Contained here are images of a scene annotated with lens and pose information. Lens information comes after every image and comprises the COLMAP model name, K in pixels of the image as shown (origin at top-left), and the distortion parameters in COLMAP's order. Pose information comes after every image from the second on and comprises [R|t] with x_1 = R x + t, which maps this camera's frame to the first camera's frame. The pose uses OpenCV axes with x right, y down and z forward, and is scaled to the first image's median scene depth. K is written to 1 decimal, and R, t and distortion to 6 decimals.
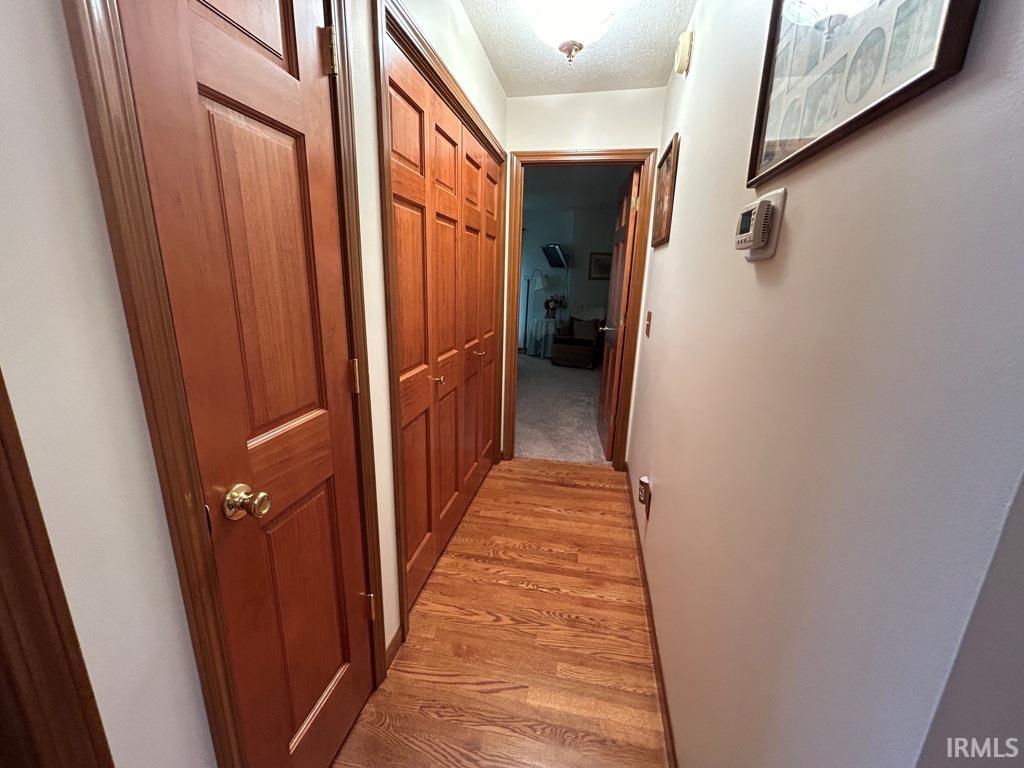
lens RADIAL K [[417.1, 0, 513.5], [0, 417.1, 383.5], [0, 0, 1]] dist [-0.001550, 0.000579]
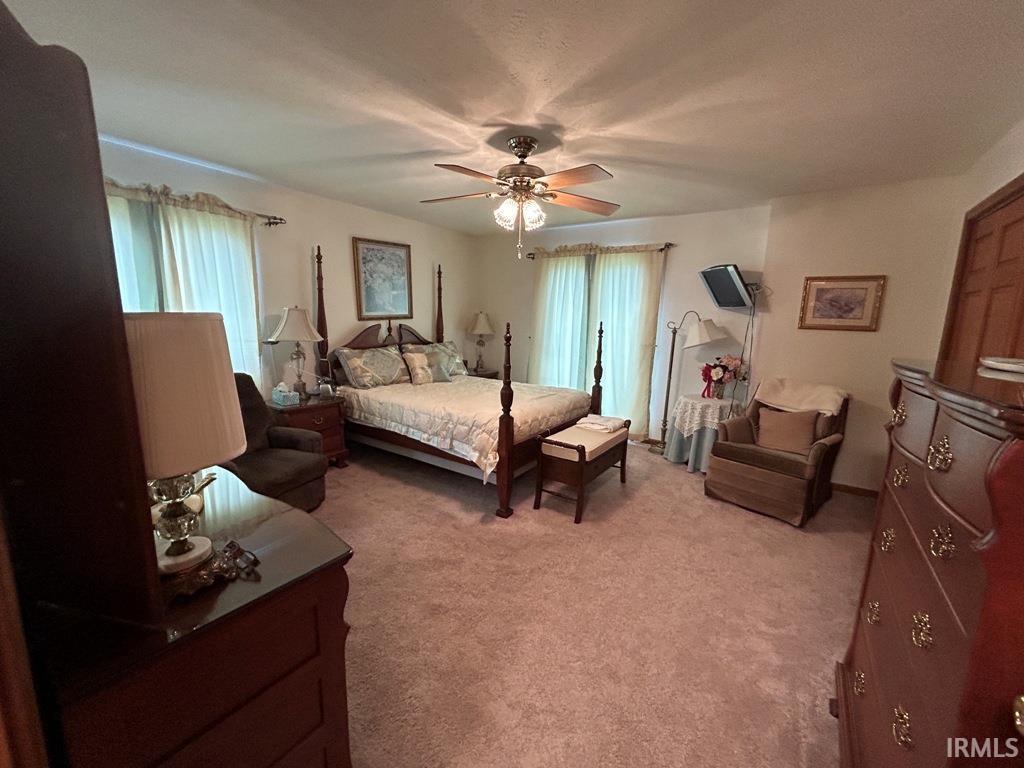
lens RADIAL K [[417.1, 0, 511.4], [0, 417.1, 386.7], [0, 0, 1]] dist [-0.001550, 0.000579]
pose [[0.917738, 0.060665, -0.392527, 0.062139], [-0.098005, 0.992296, -0.075780, -0.107463], [0.384906, 0.108016, 0.916613, 0.408865]]
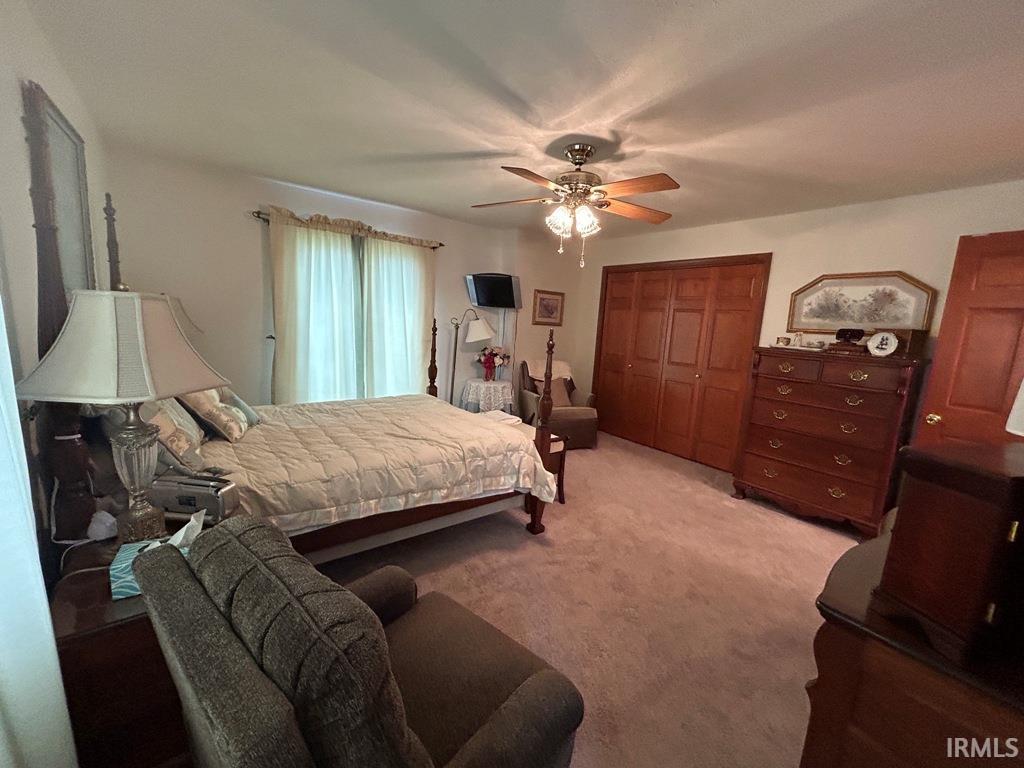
lens RADIAL K [[417.1, 0, 515.3], [0, 417.1, 388.0], [0, 0, 1]] dist [-0.001550, 0.000579]
pose [[0.655430, -0.115131, 0.746429, -0.406537], [0.152749, 0.988096, 0.018279, -0.156790], [-0.739648, 0.102036, 0.665214, 0.541926]]
